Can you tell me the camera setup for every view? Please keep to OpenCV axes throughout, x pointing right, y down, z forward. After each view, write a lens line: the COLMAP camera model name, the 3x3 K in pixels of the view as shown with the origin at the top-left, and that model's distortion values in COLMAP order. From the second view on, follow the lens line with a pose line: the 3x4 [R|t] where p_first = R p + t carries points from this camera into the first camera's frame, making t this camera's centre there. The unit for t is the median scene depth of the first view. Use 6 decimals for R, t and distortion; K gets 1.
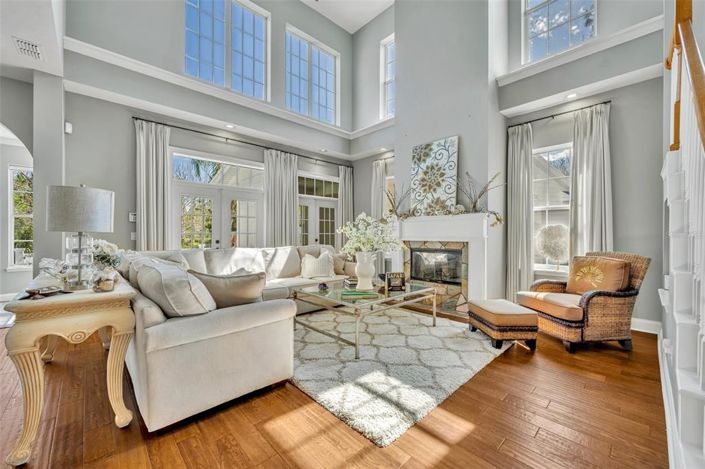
lens RADIAL K [[282.1, 0, 352.5], [0, 282.1, 234.5], [0, 0, 1]] dist [-0.001785, -0.000142]
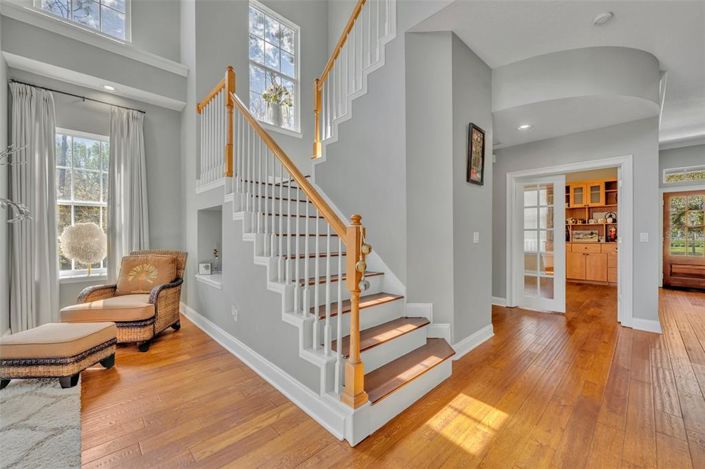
lens RADIAL K [[282.1, 0, 352.5], [0, 282.1, 234.5], [0, 0, 1]] dist [-0.001785, -0.000142]
pose [[-0.007953, -0.003418, 0.999963, -0.204907], [0.002844, 0.999990, 0.003441, -0.000516], [-0.999964, 0.002872, -0.007943, 0.224129]]
